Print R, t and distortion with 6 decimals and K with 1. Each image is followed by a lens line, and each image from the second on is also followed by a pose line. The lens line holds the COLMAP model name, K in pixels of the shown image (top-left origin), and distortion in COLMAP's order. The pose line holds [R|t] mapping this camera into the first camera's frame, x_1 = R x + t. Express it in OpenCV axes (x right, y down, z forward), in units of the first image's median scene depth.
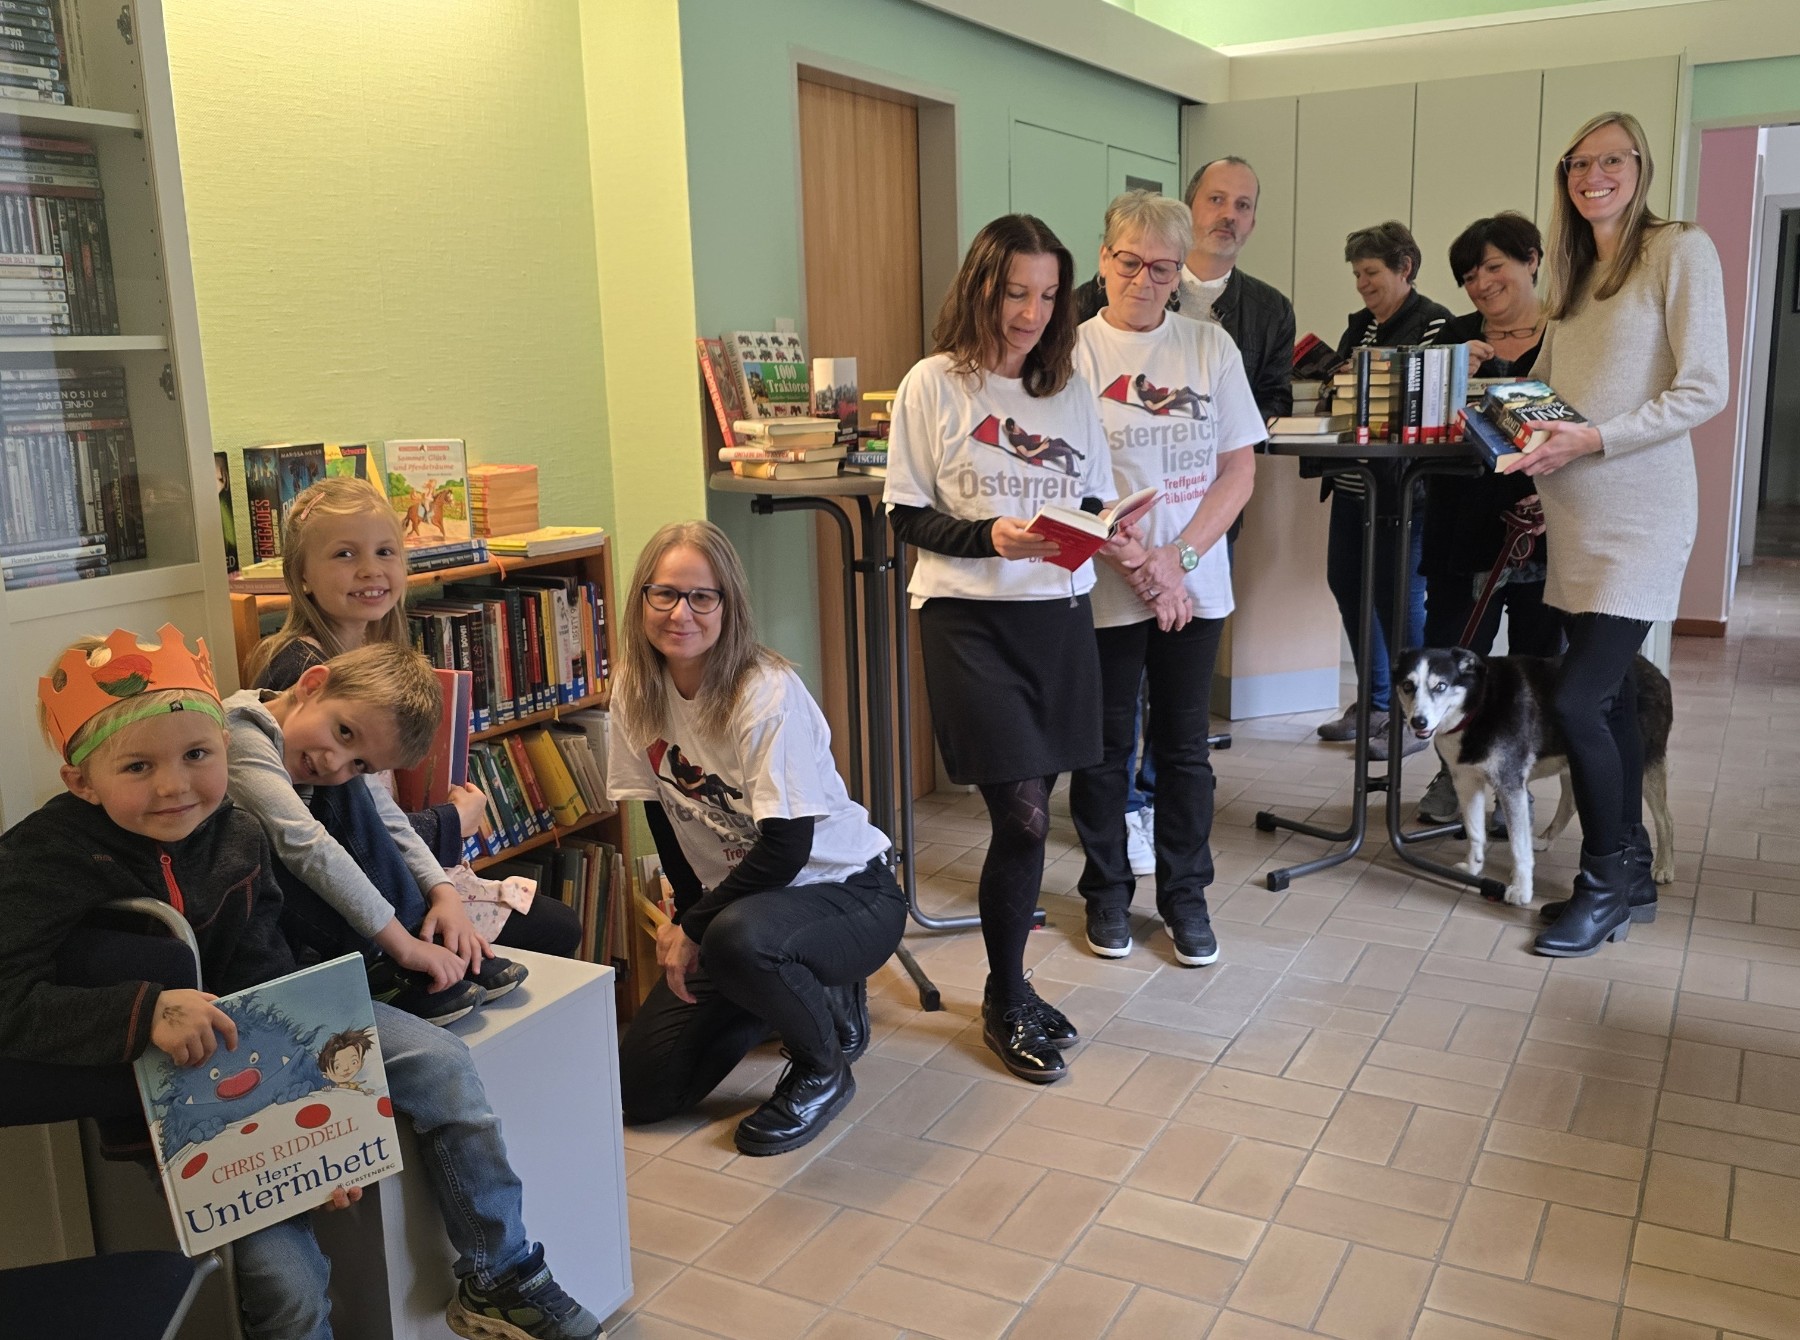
lens RADIAL K [[1545.2, 0, 900.0], [0, 1545.2, 670.0], [0, 0, 1]] dist [0.014321, -0.004066]
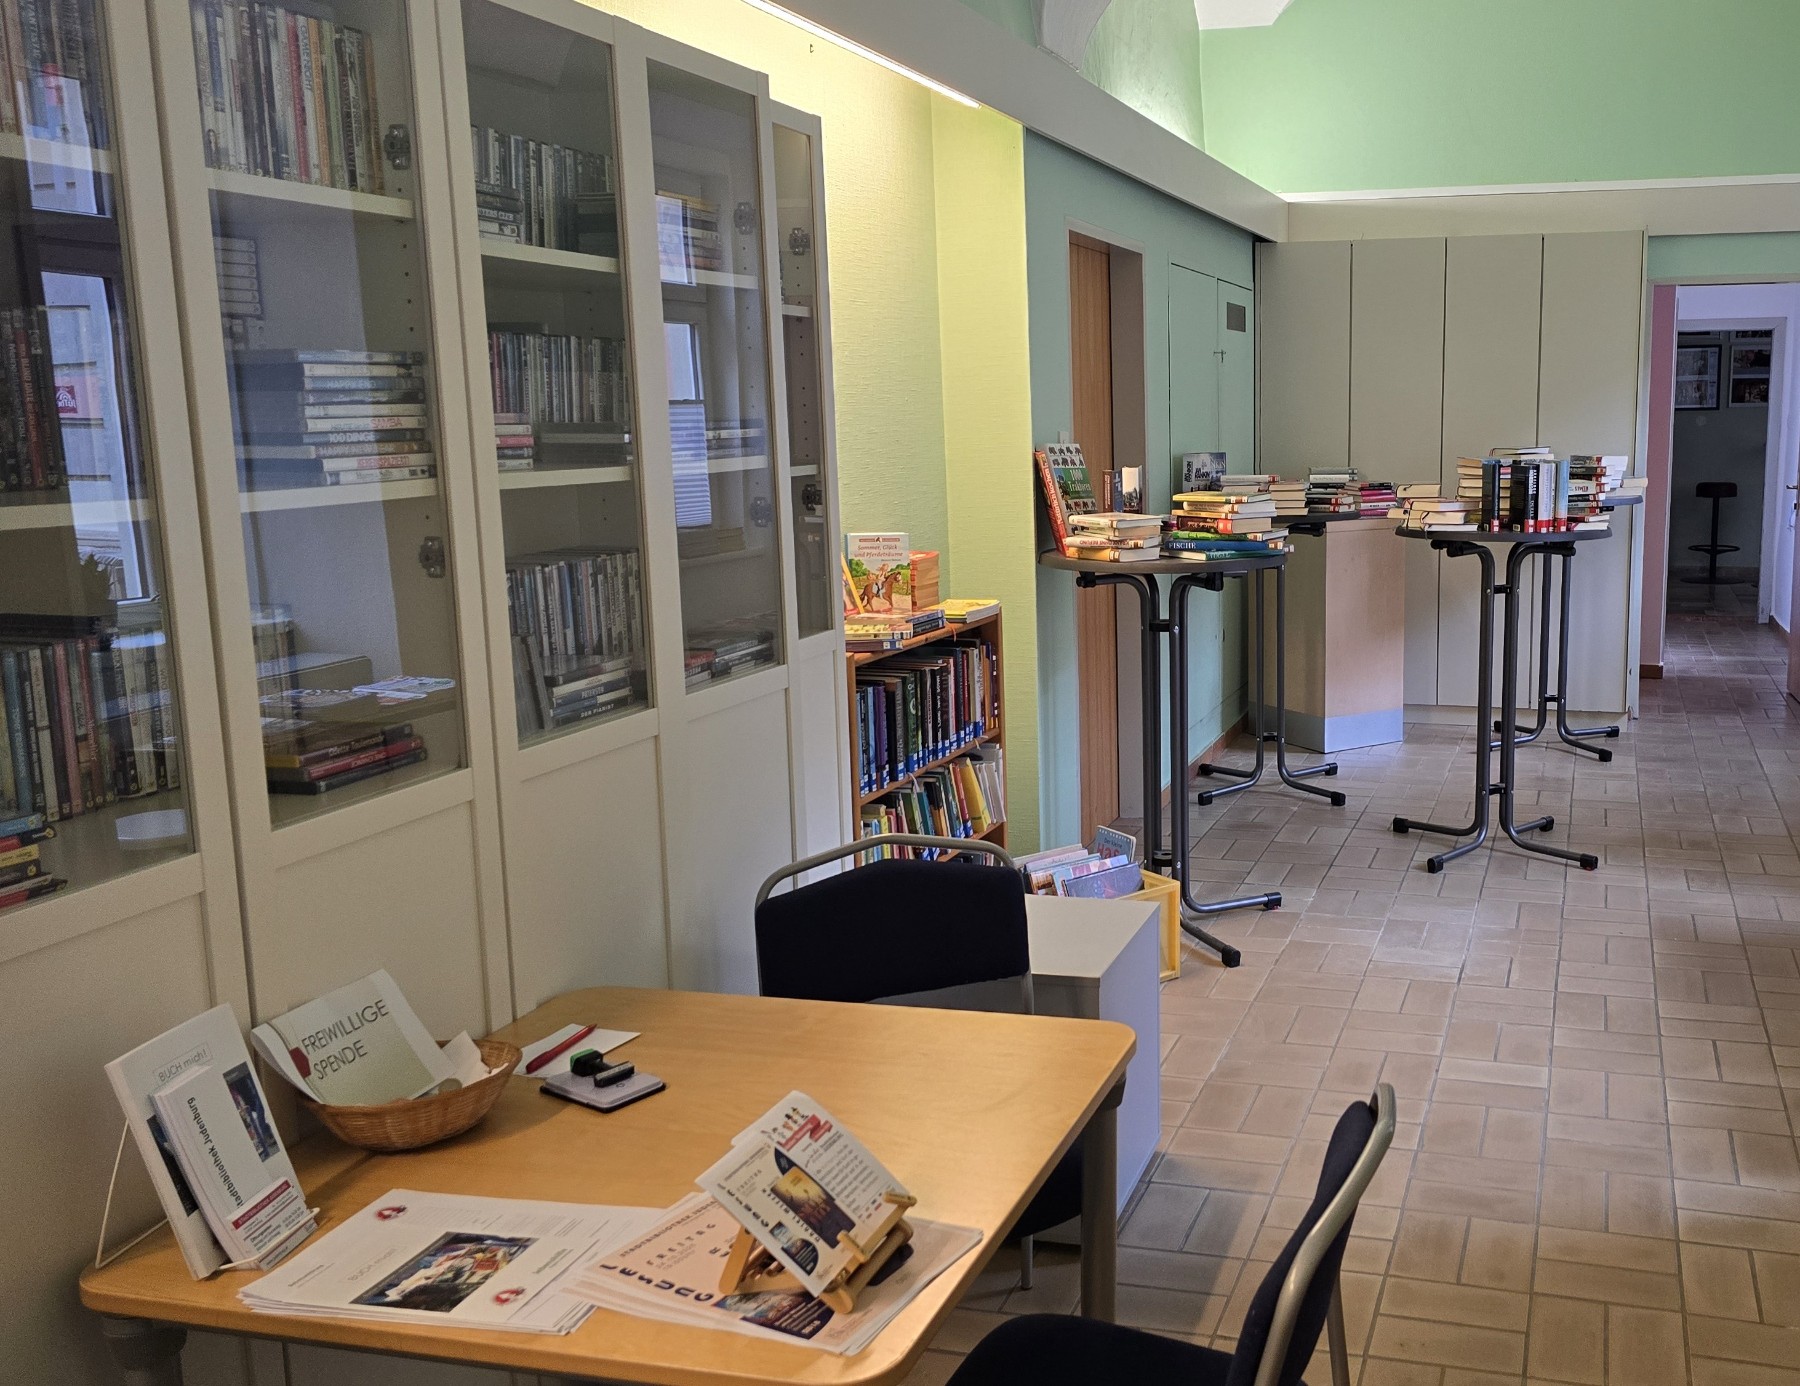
lens RADIAL K [[1952.0, 0, 900.0], [0, 1952.0, 693.0], [0, 0, 1]] dist [0.008266, 0.019827]
pose [[0.968273, -0.021738, 0.248946, -0.663692], [0.031116, 0.998944, -0.033795, 0.037005], [-0.247948, 0.040469, 0.967928, -0.538568]]
